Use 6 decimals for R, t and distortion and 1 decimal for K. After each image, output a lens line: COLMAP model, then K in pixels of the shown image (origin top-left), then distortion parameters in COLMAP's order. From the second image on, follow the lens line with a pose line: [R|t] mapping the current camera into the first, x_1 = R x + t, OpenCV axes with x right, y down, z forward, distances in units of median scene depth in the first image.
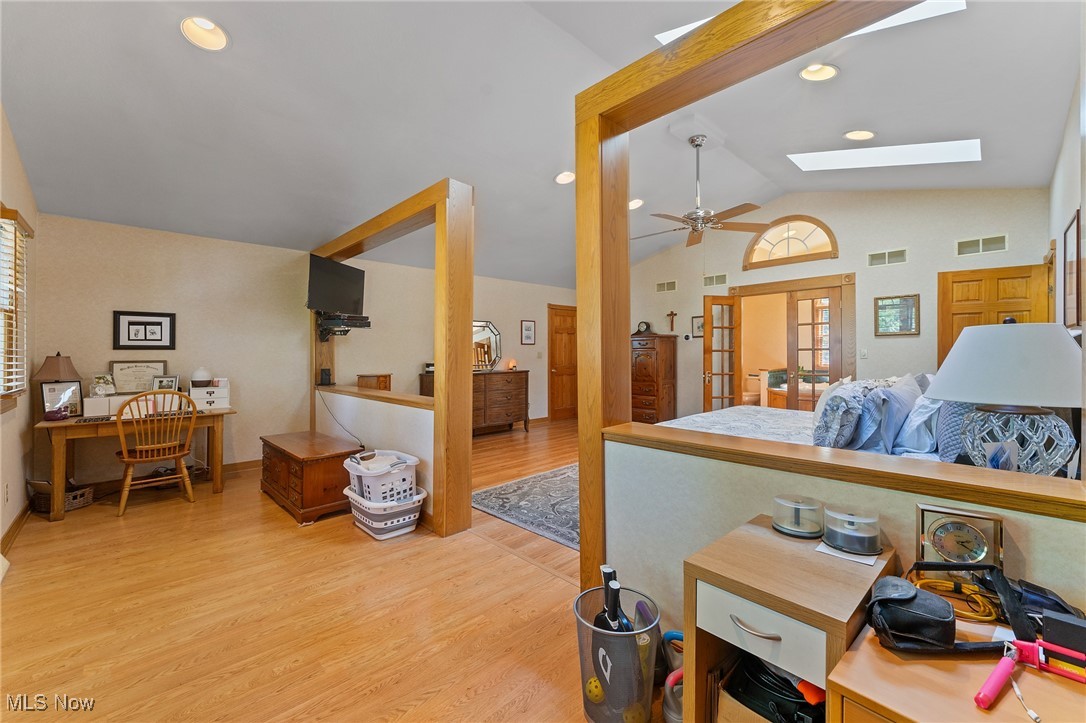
lens RADIAL K [[437.7, 0, 542.9], [0, 437.7, 357.8], [0, 0, 1]] dist [0.001565, 0.000084]
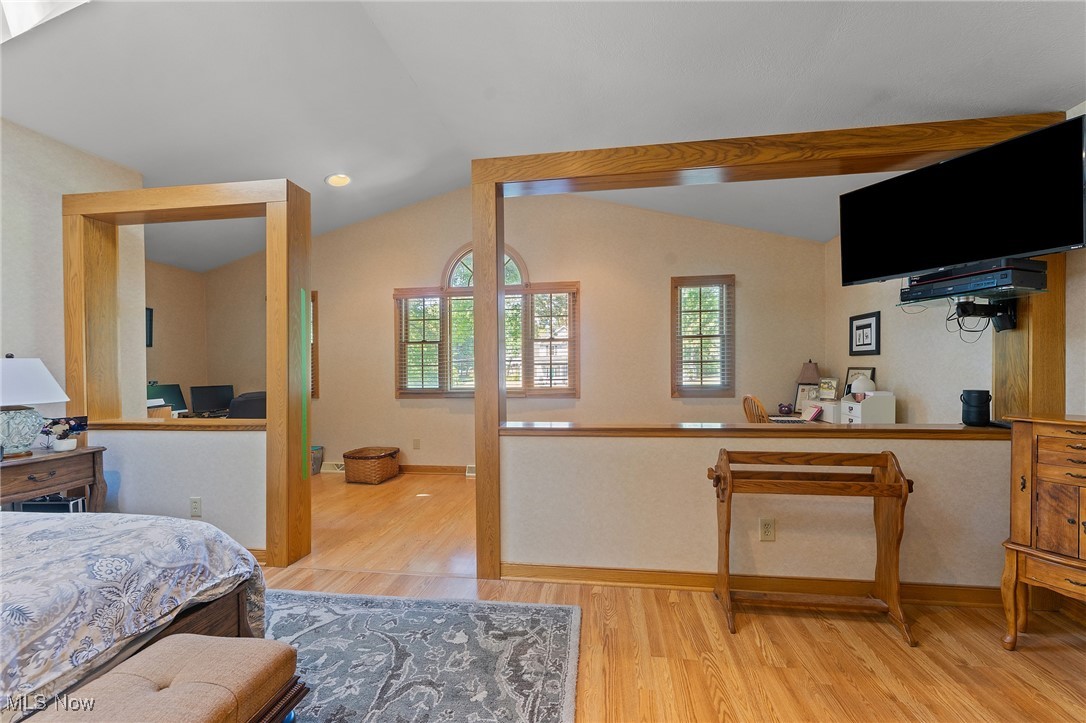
lens RADIAL K [[437.7, 0, 542.9], [0, 437.7, 357.8], [0, 0, 1]] dist [0.001565, 0.000084]
pose [[-0.787943, 0.003262, -0.615739, 0.203917], [0.010700, 0.999908, -0.008395, -0.014849], [0.615655, -0.013203, -0.787905, 1.446802]]
